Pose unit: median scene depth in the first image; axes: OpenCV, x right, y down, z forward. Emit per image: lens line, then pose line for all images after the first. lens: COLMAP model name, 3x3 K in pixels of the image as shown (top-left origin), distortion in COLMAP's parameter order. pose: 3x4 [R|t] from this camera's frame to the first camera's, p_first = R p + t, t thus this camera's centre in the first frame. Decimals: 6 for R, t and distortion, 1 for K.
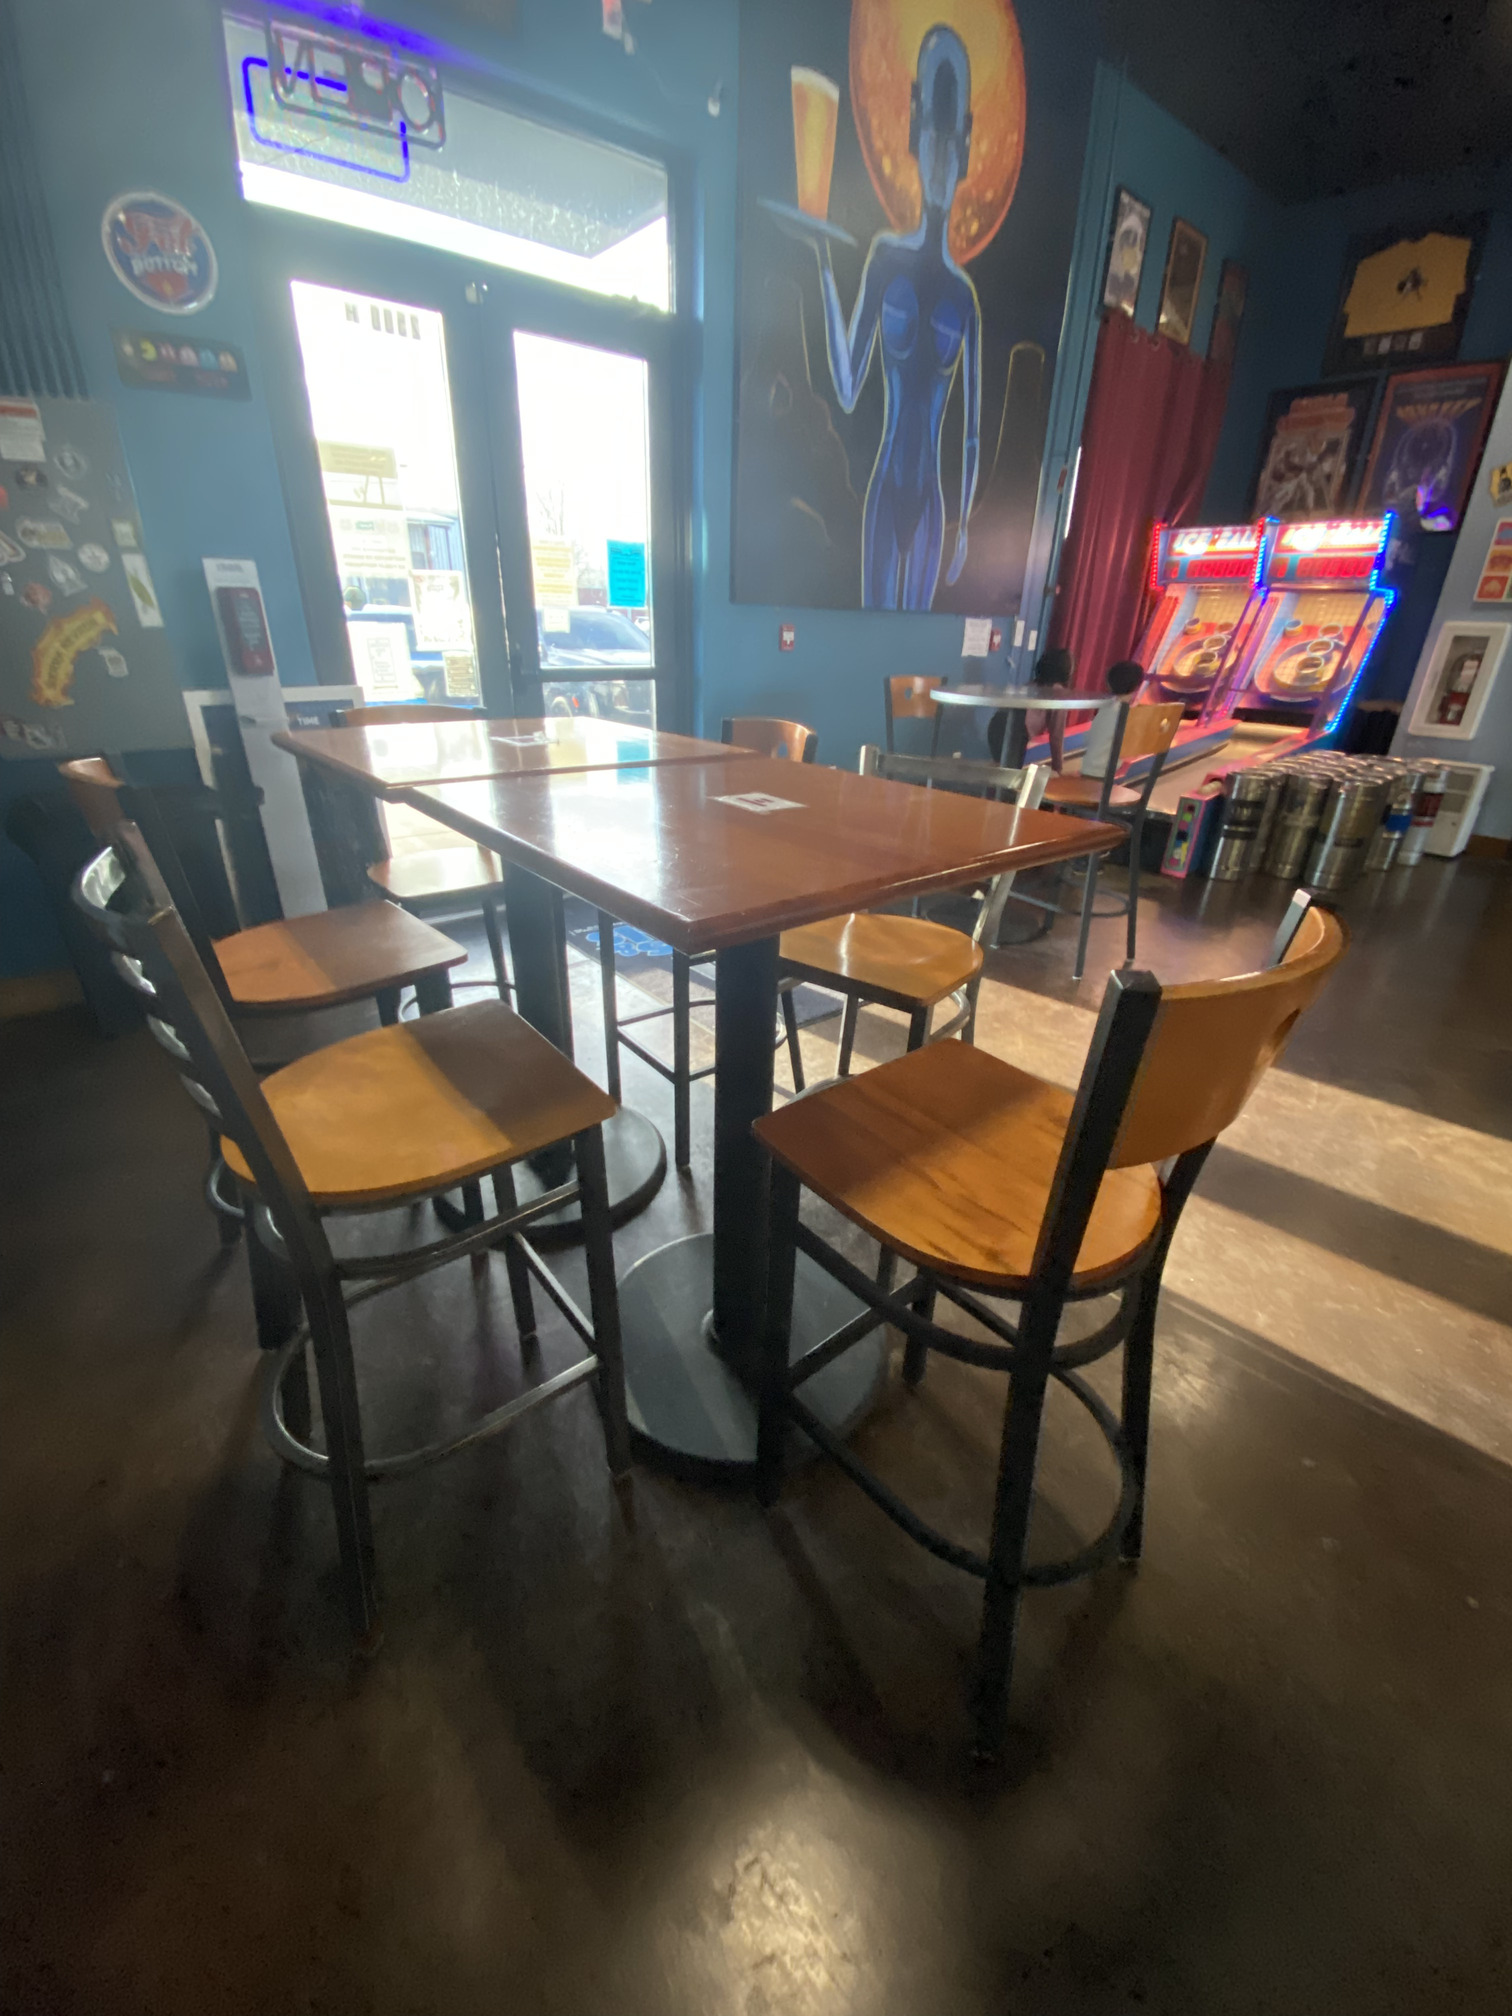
lens RADIAL K [[798.4, 0, 756.0], [0, 798.4, 1008.0], [0, 0, 1]] dist [-0.000683, -0.008924]
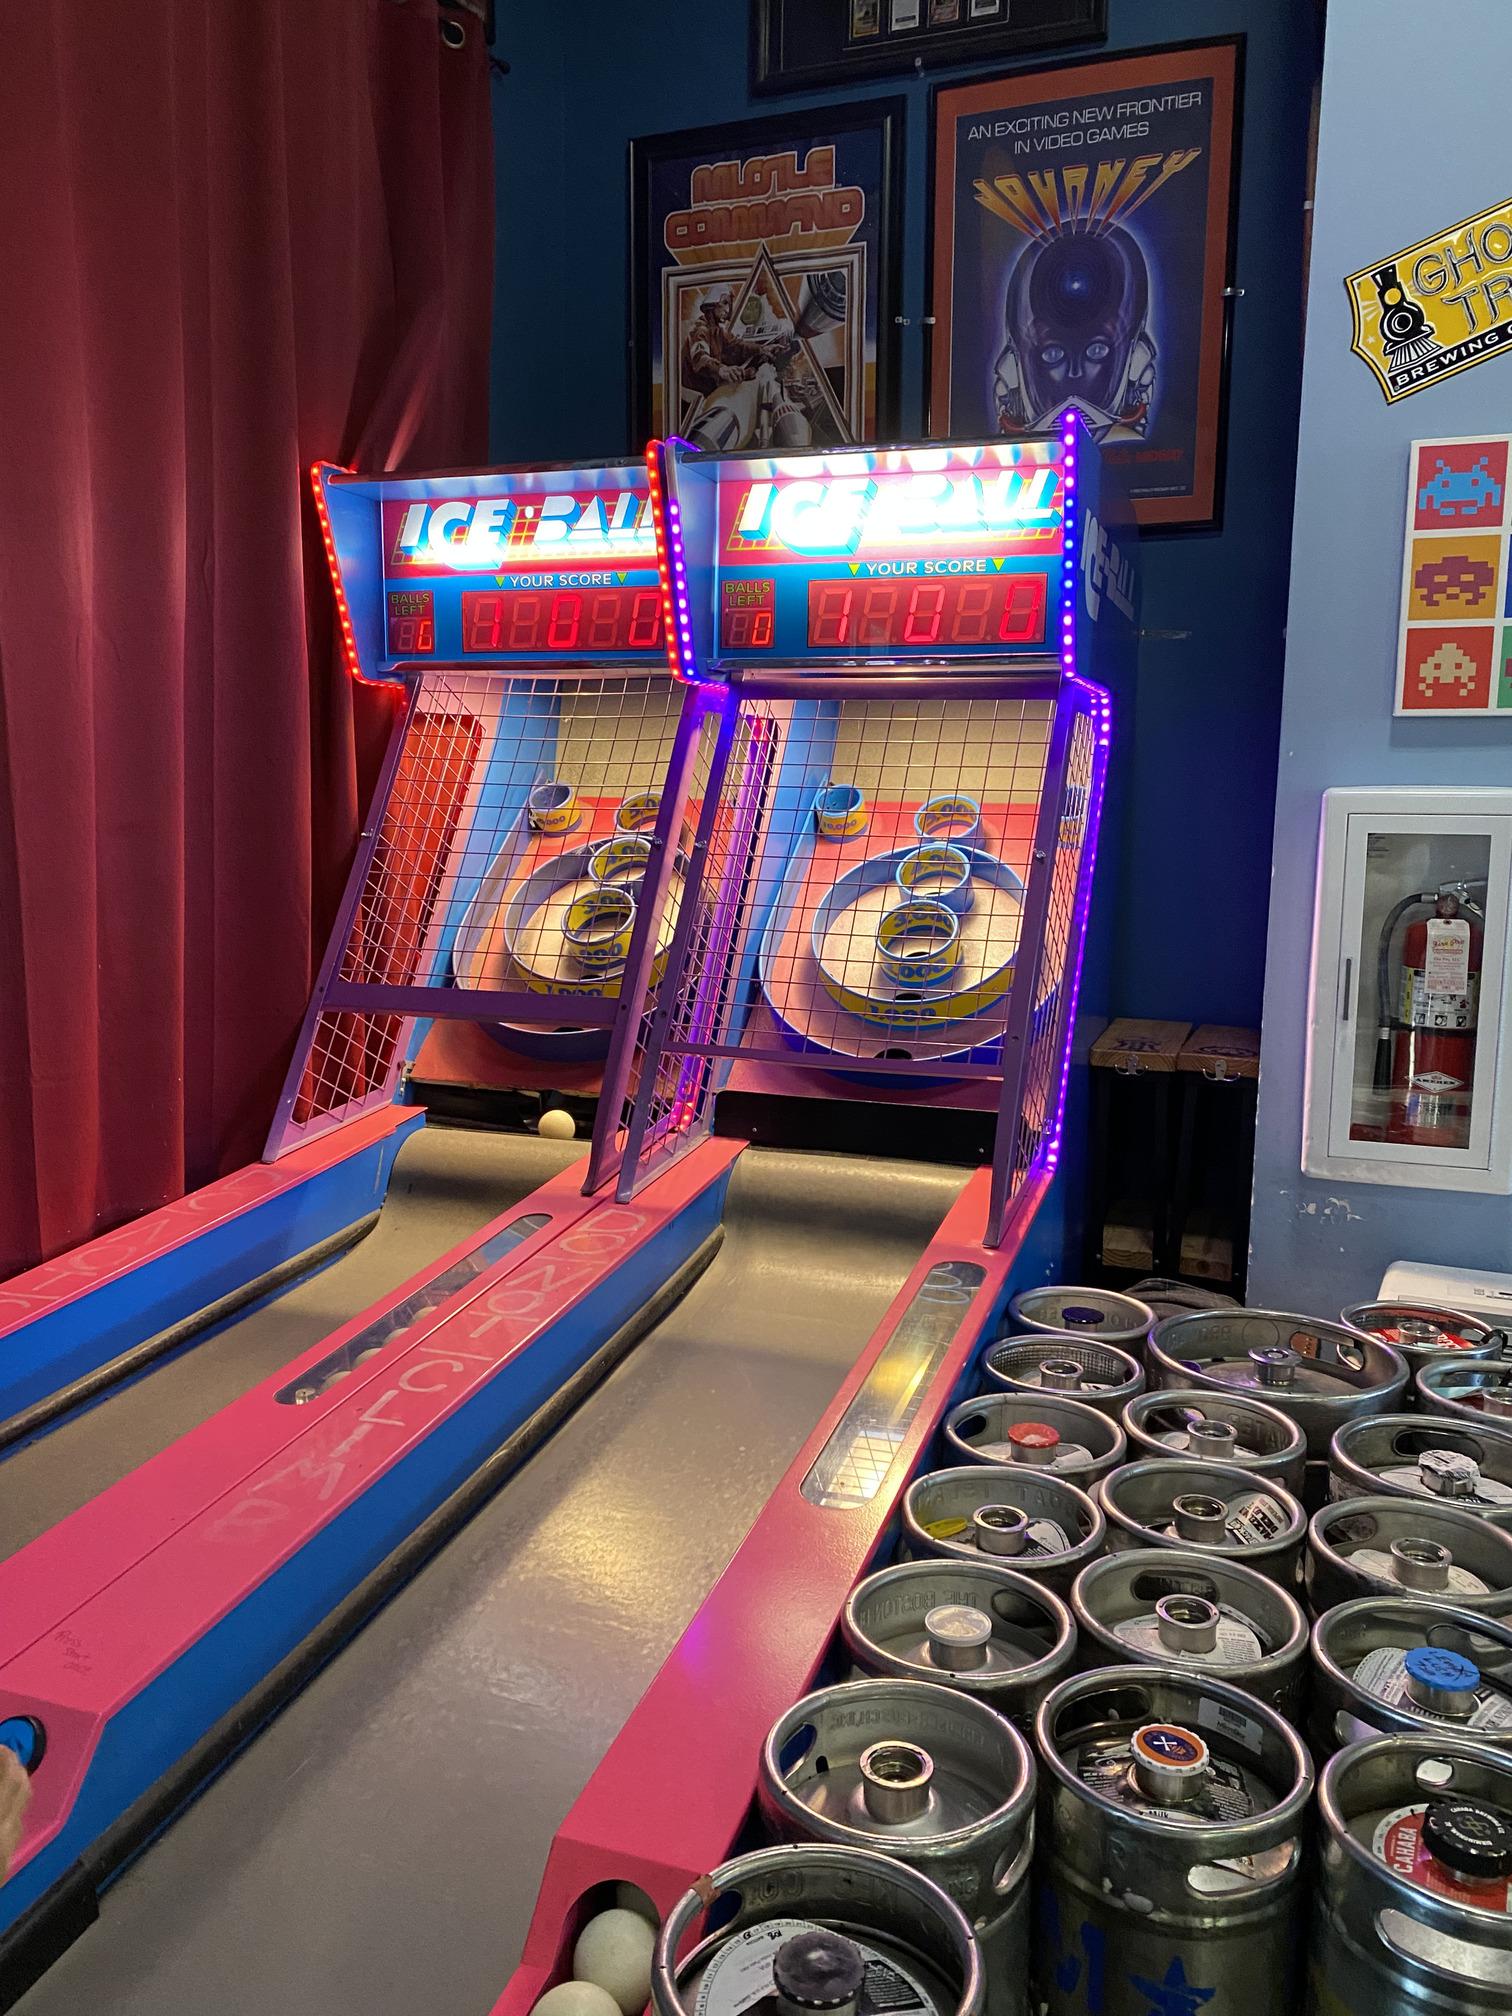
lens RADIAL K [[1536.7, 0, 756.0], [0, 1536.7, 1008.0], [0, 0, 1]] dist [0.006471, 0.003165]
pose [[0.881568, -0.067982, 0.467137, 0.400452], [0.207188, 0.944890, -0.253489, -0.288770], [-0.424160, 0.320253, 0.847069, 0.587995]]
